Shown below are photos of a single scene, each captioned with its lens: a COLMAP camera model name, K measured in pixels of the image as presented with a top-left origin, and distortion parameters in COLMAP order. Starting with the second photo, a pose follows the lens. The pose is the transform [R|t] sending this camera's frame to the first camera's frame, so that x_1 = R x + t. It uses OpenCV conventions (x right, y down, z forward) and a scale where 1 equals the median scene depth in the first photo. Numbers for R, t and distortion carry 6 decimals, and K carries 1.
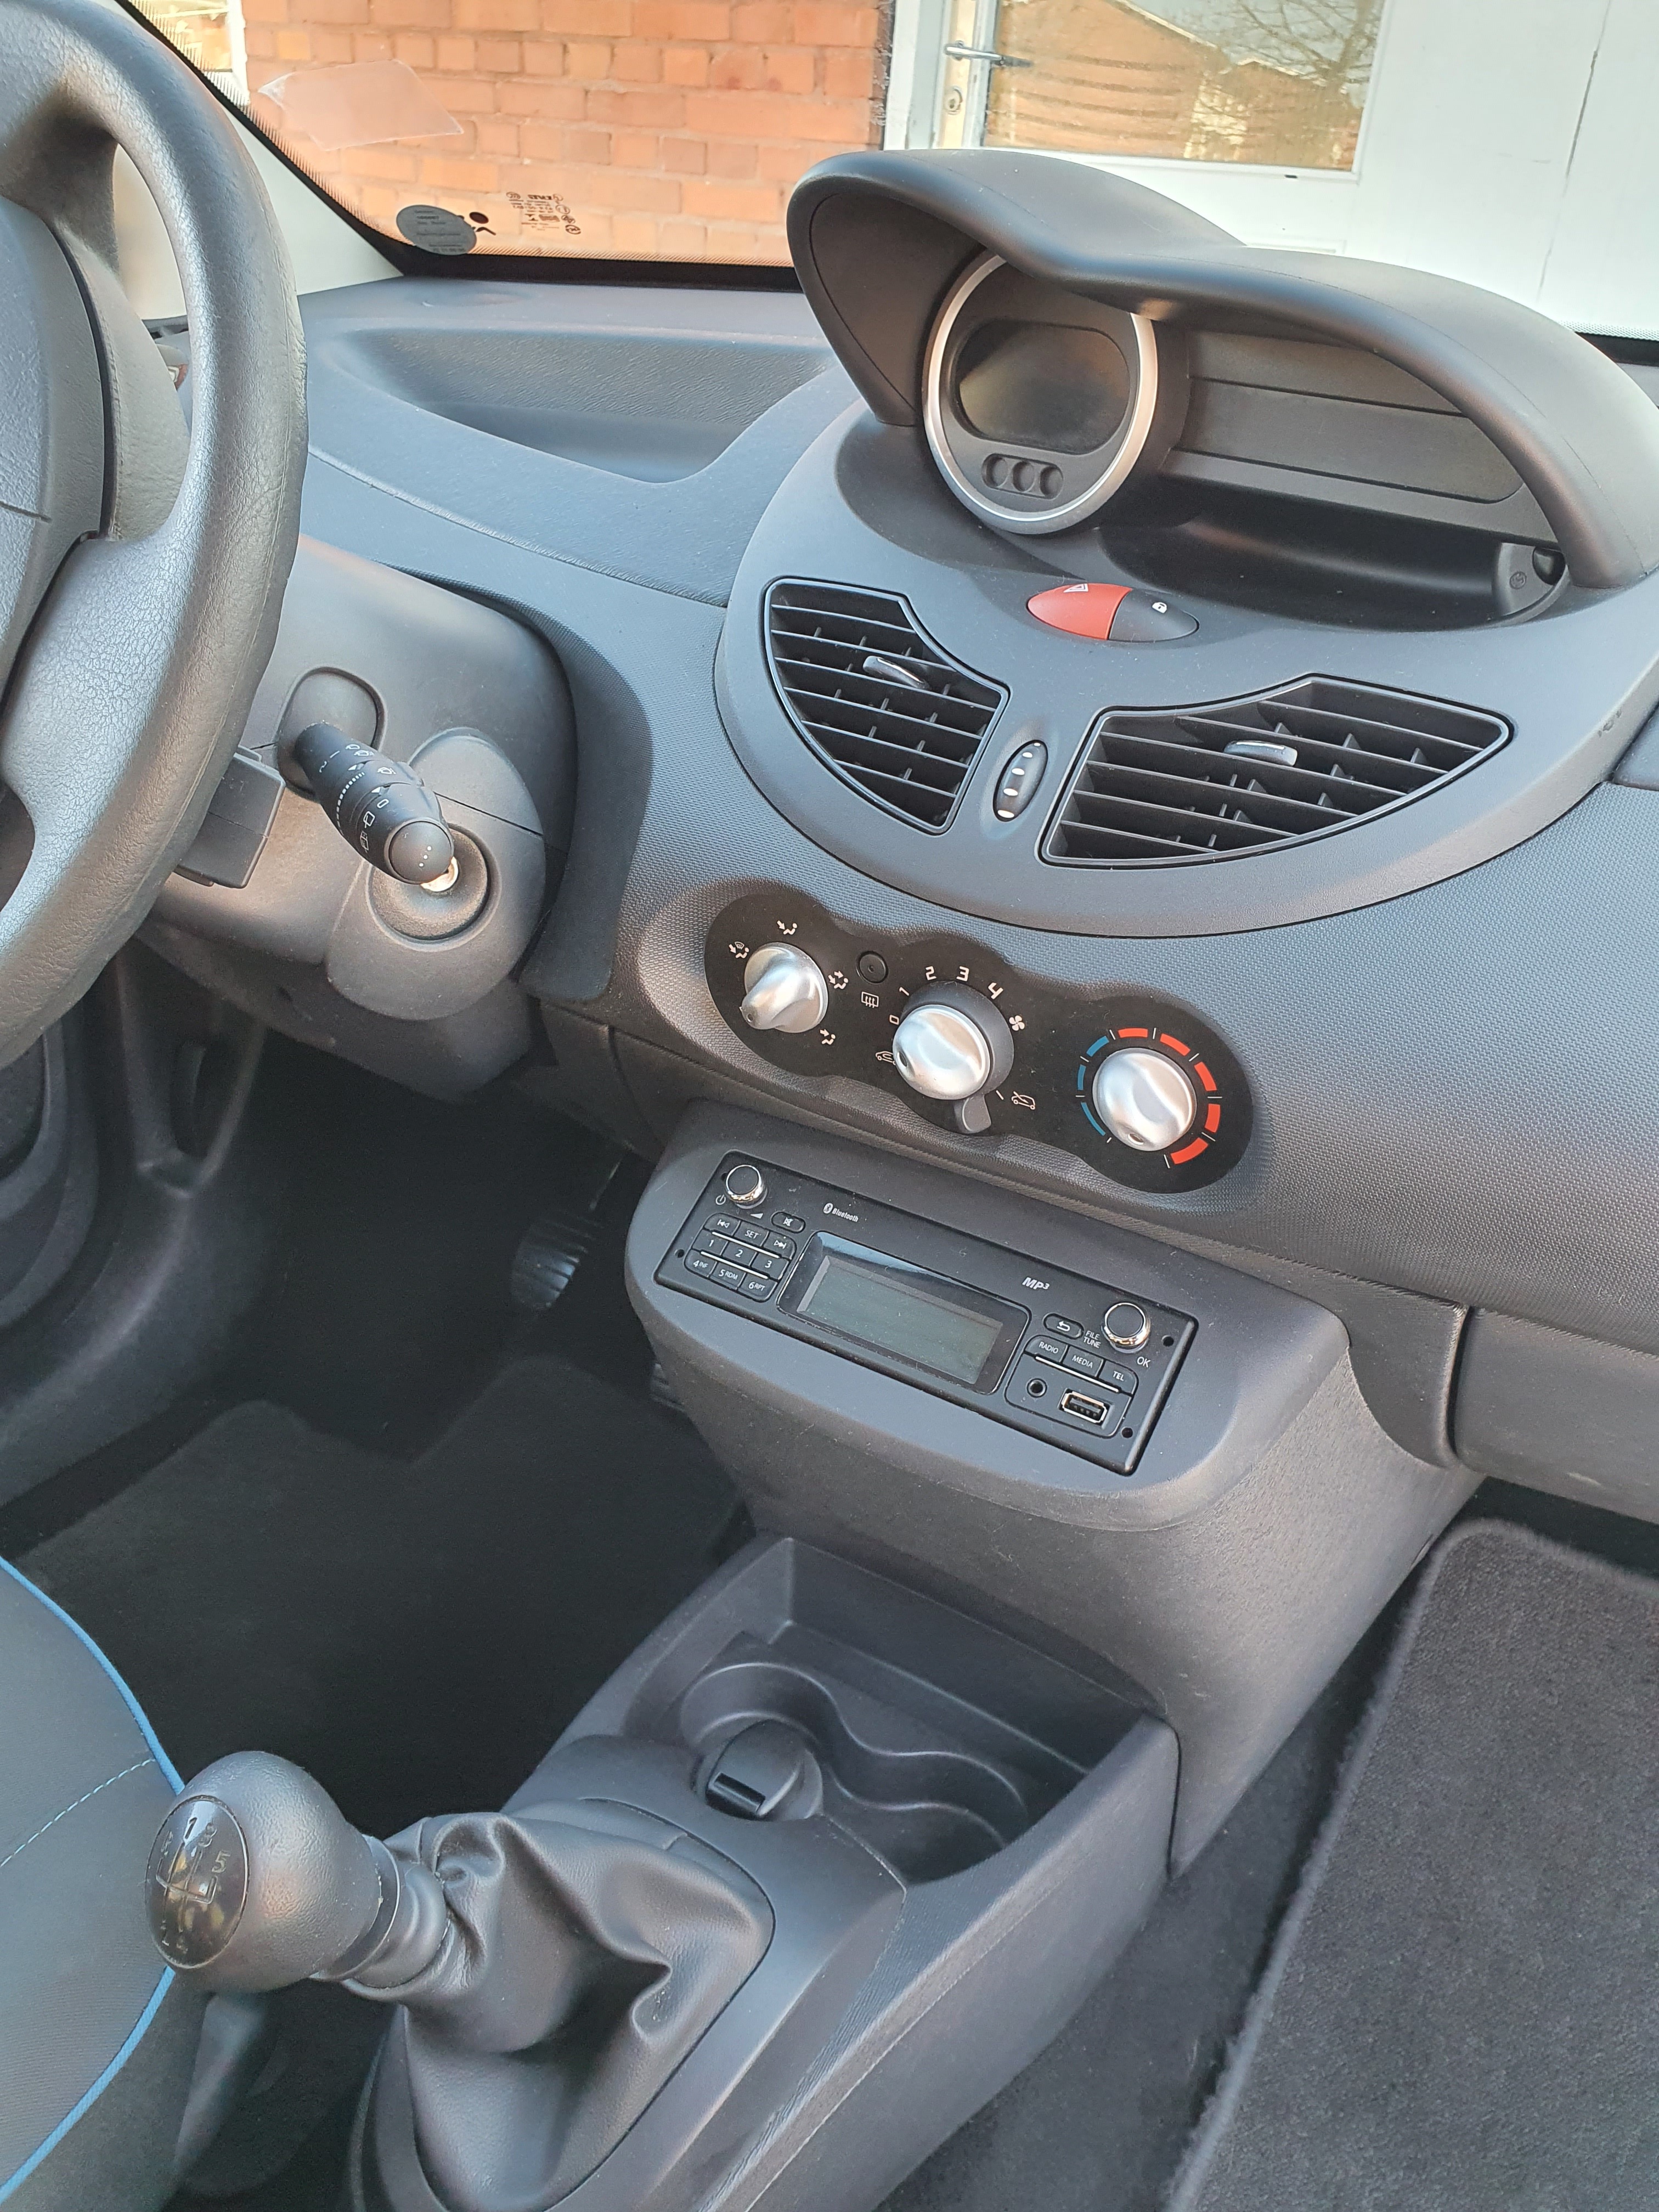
lens RADIAL K [[1622.4, 0, 689.2], [0, 1622.4, 1108.7], [0, 0, 1]] dist [-0.003576, -0.007450]
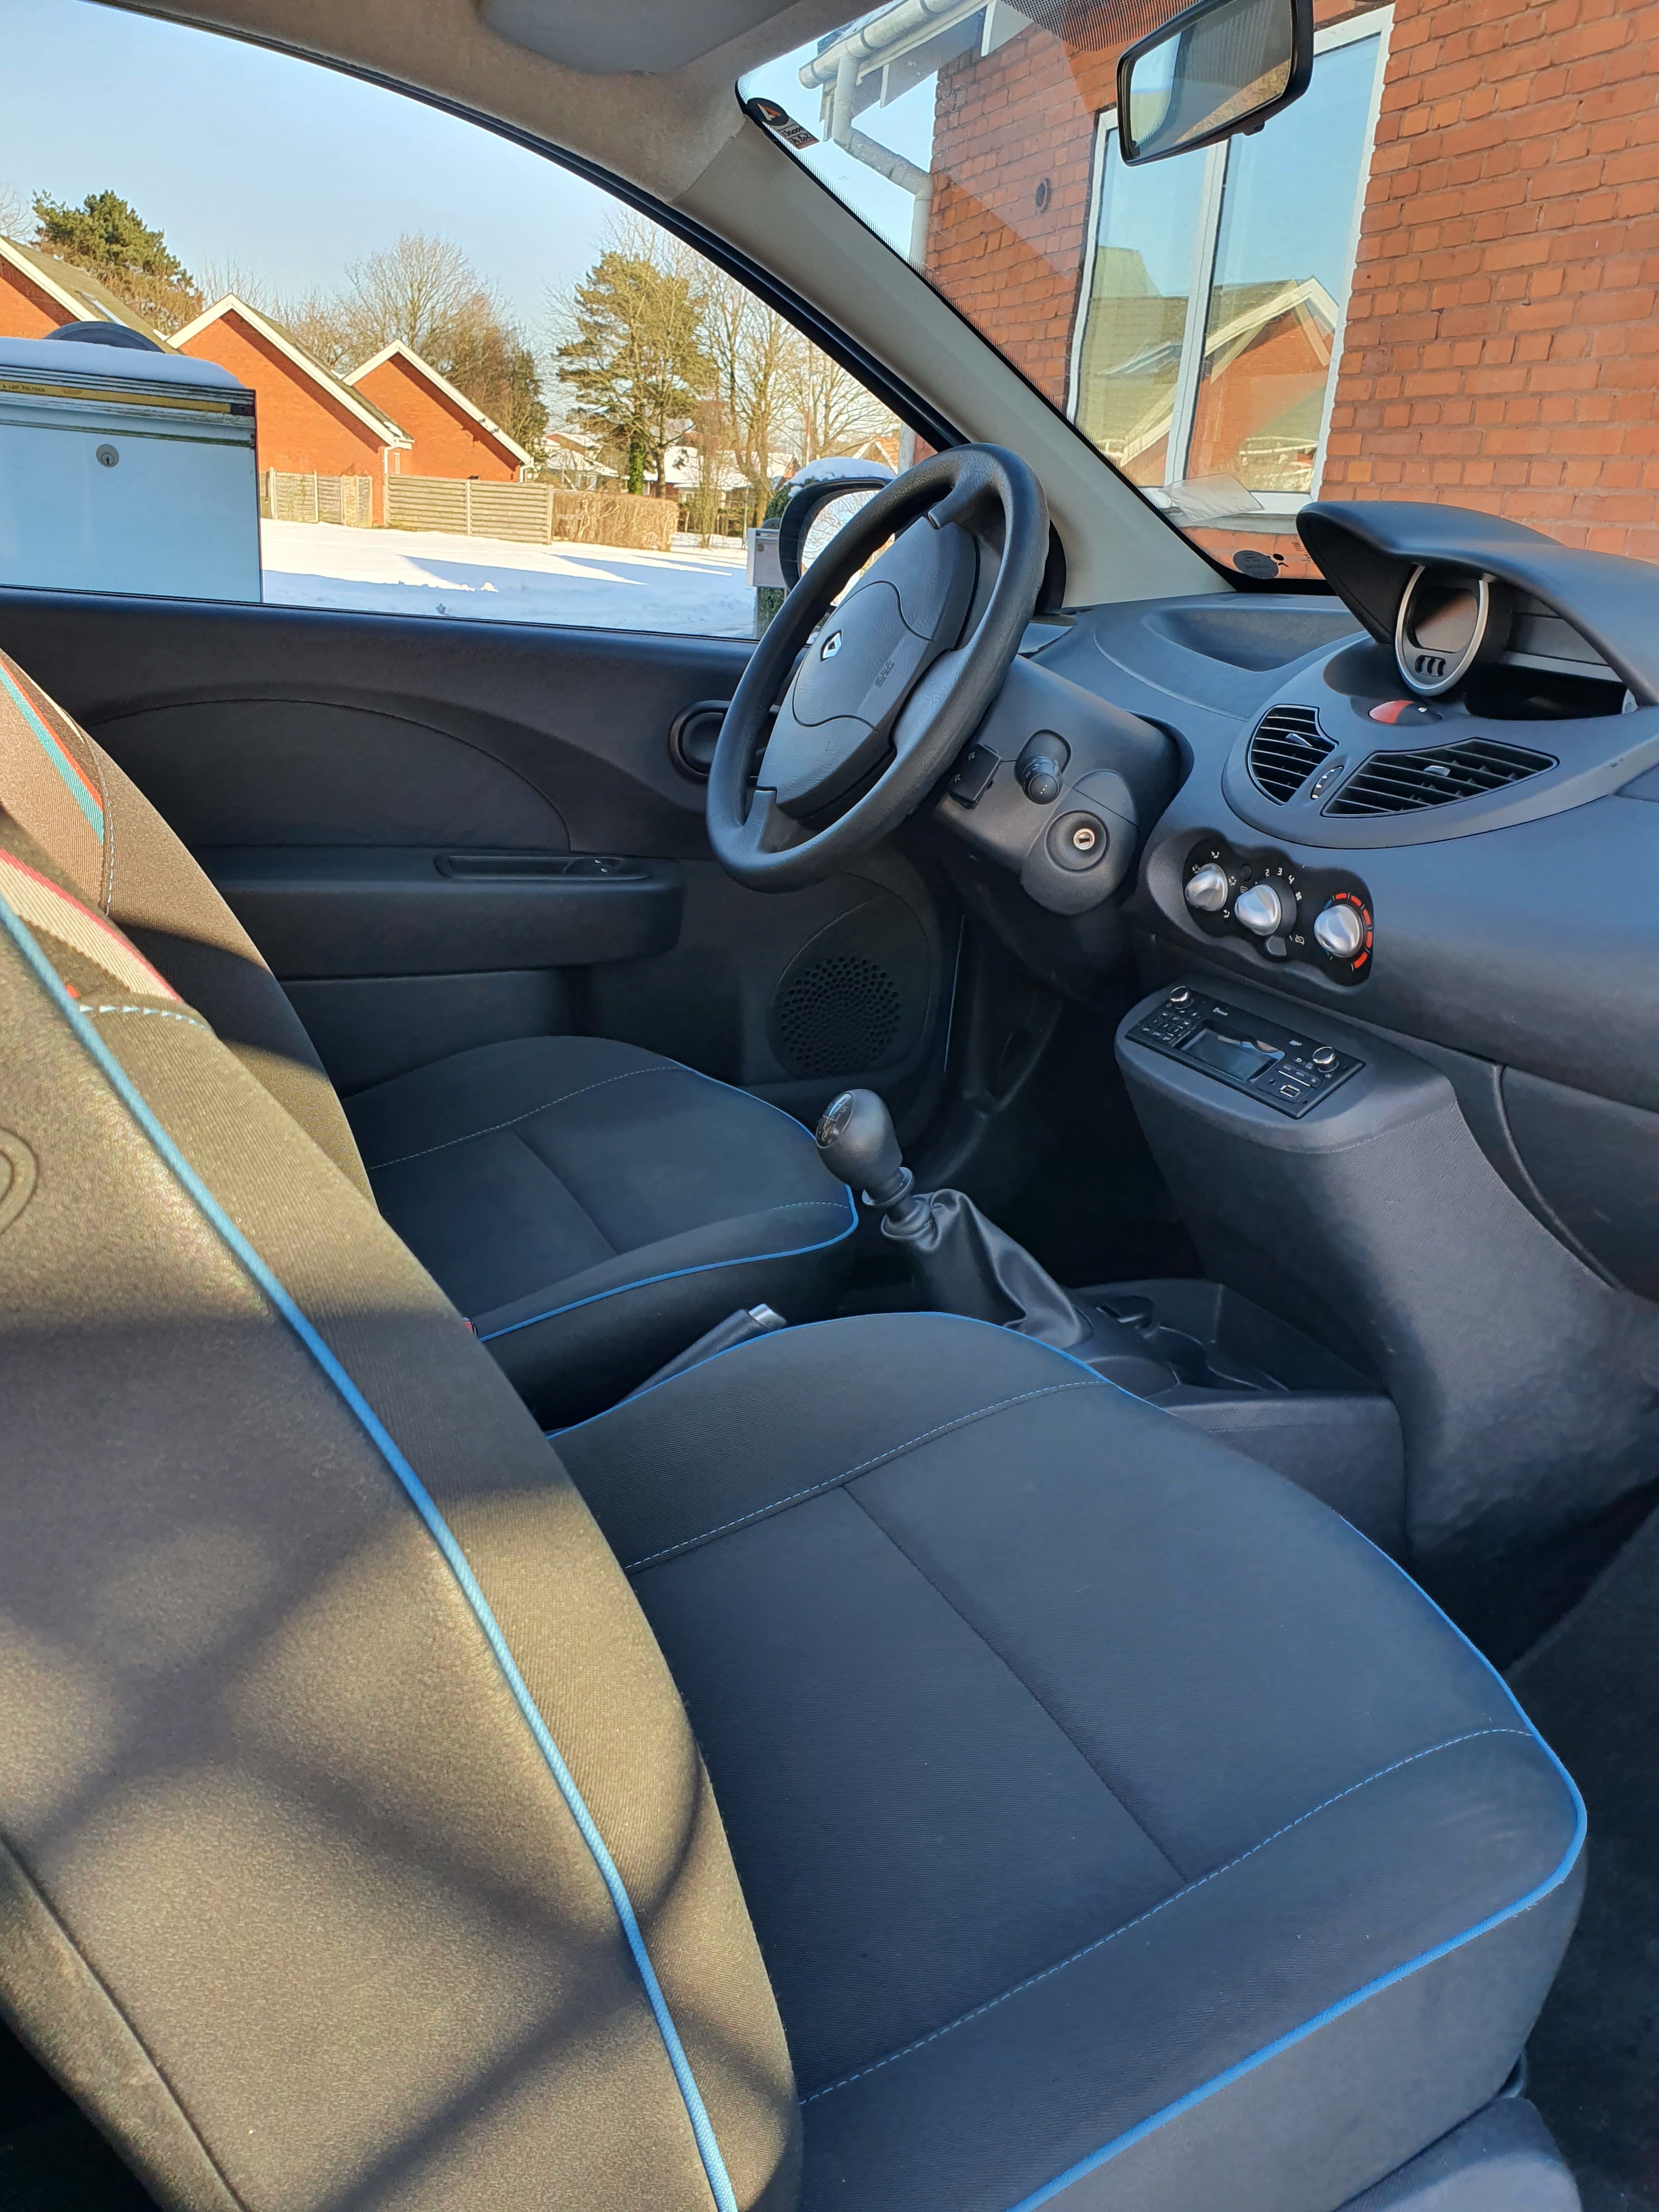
lens RADIAL K [[1652.6, 0, 829.5], [0, 1652.6, 1106.0], [0, 0, 1]] dist [0.055212, -0.025163]
pose [[0.840165, 0.176431, -0.512830, 0.765144], [-0.284899, 0.948200, -0.140535, 0.608844], [0.461470, 0.264177, 0.846909, -0.886923]]
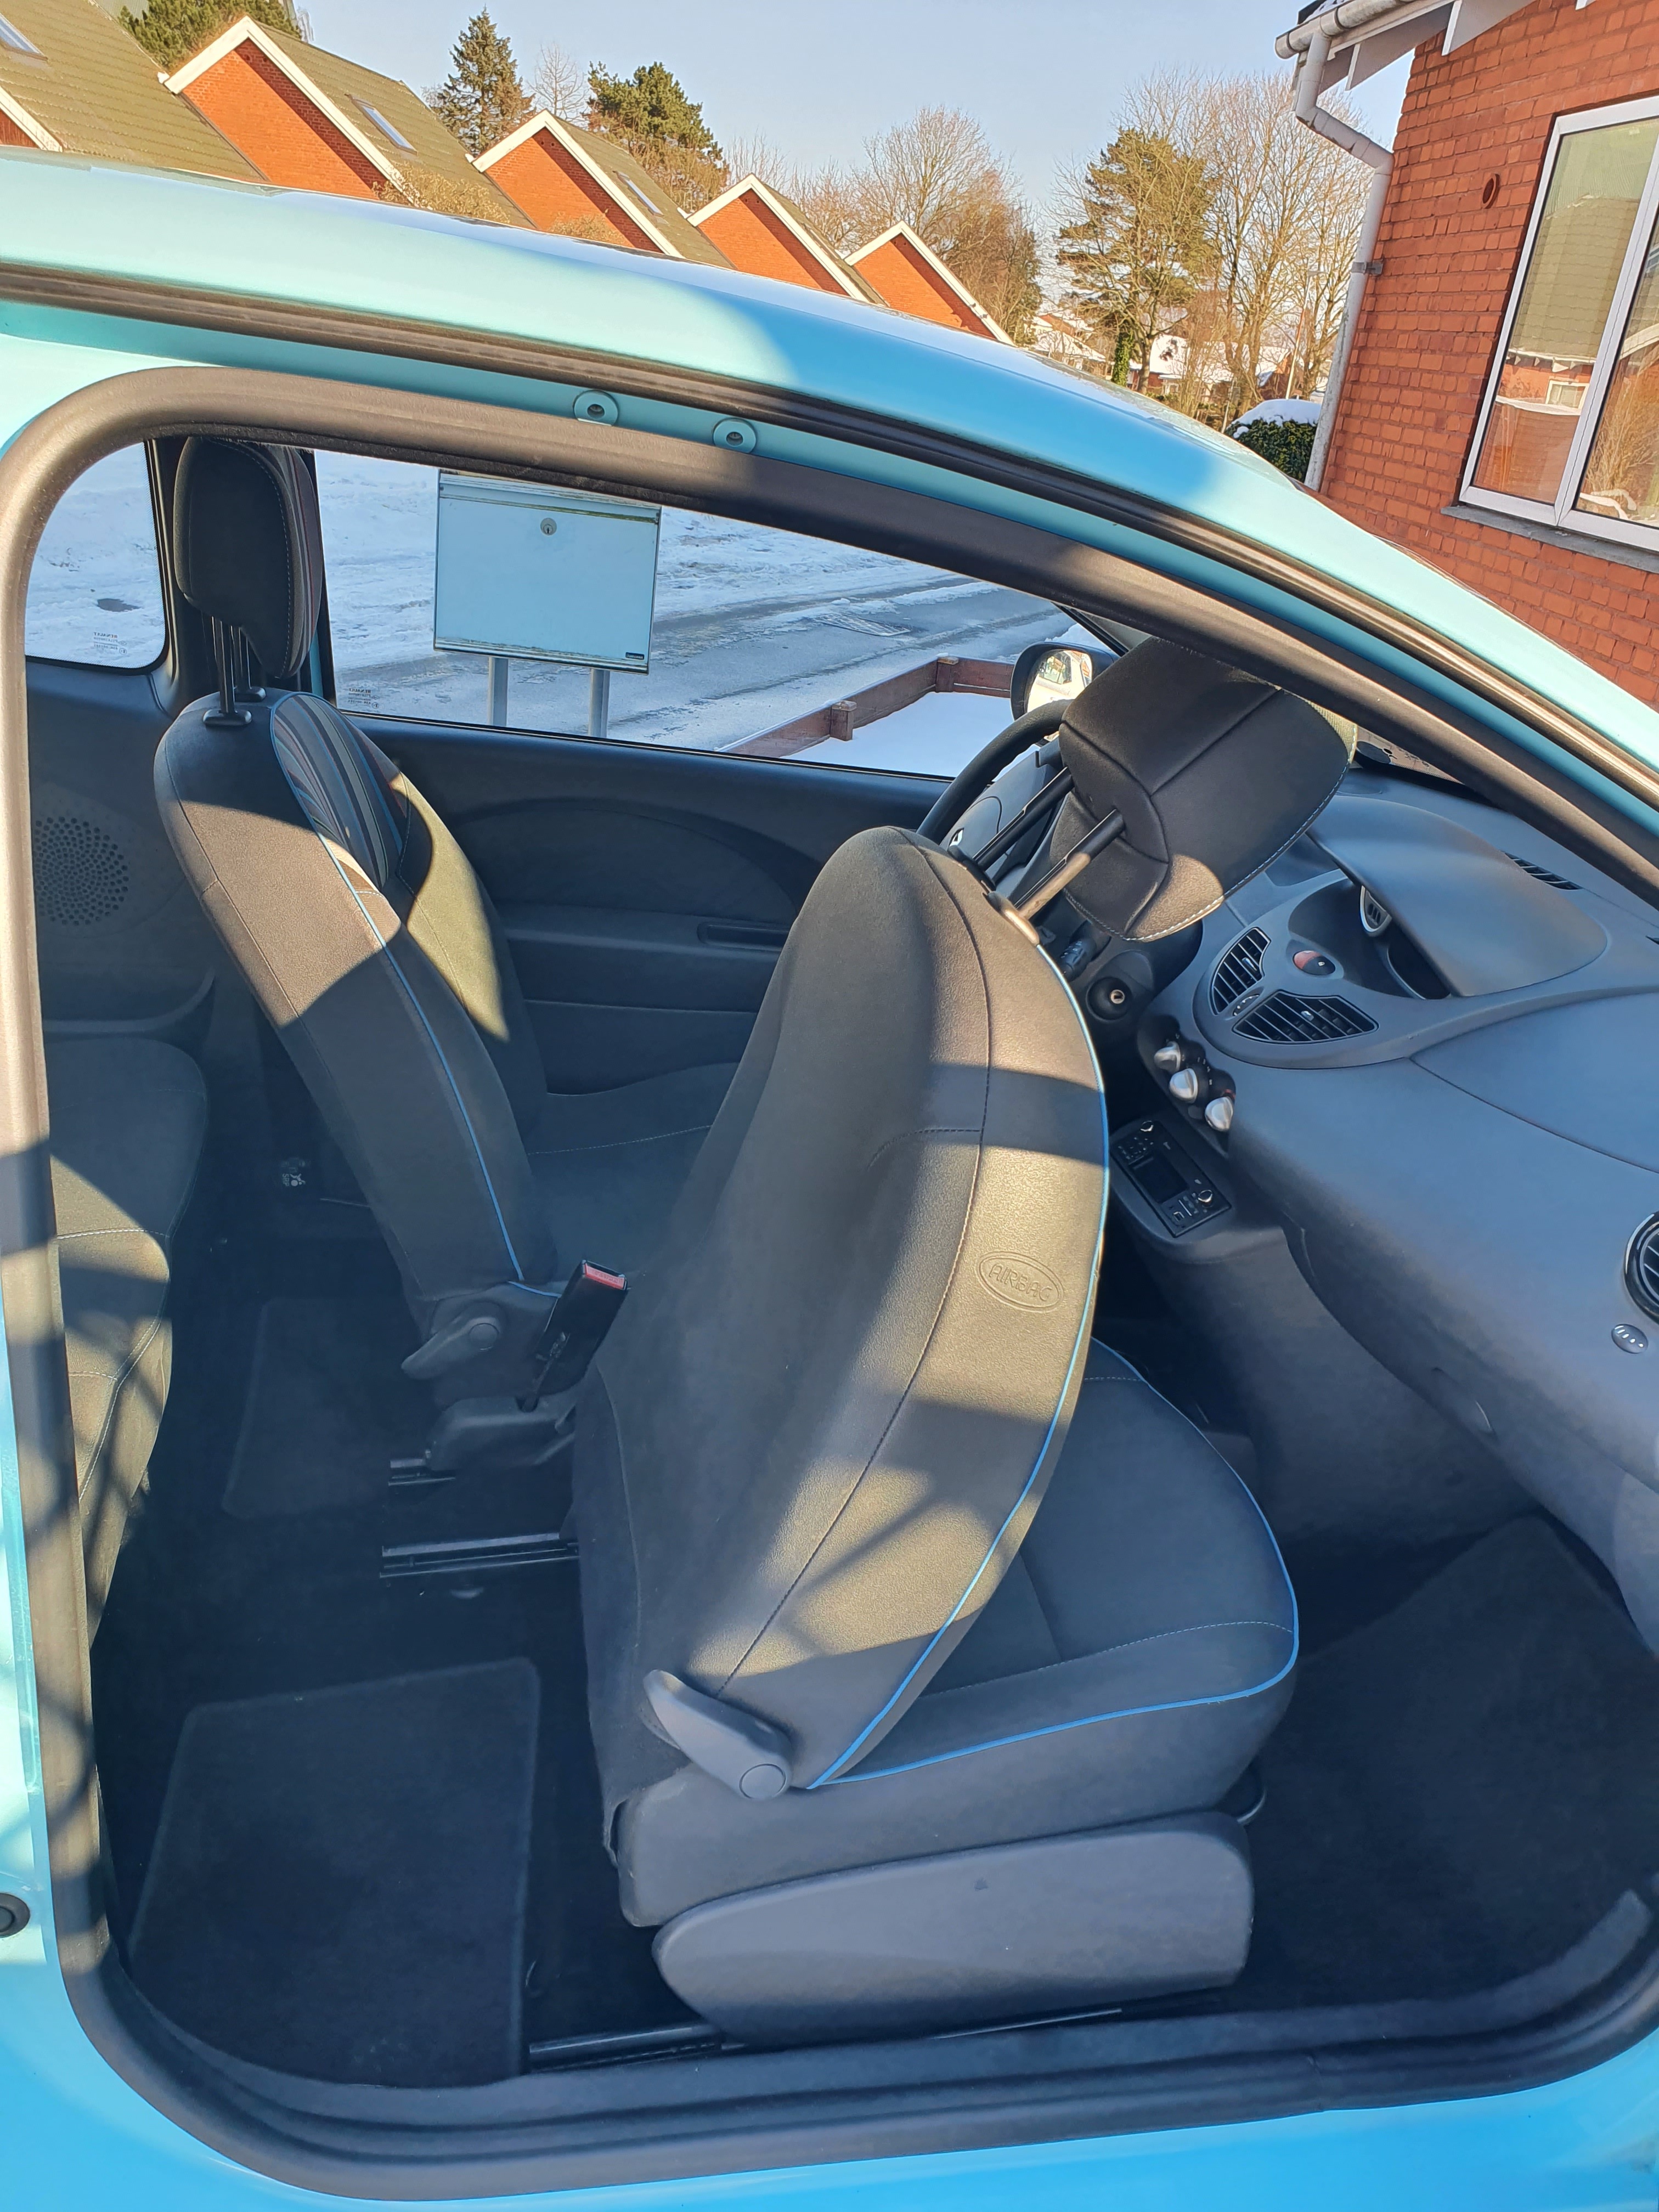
lens RADIAL K [[1652.6, 0, 829.5], [0, 1652.6, 1106.0], [0, 0, 1]] dist [0.055212, -0.025163]
pose [[0.662551, 0.323034, -0.675777, 1.637684], [-0.433389, 0.901188, 0.005877, 0.243903], [0.610901, 0.288980, 0.737083, -1.459112]]
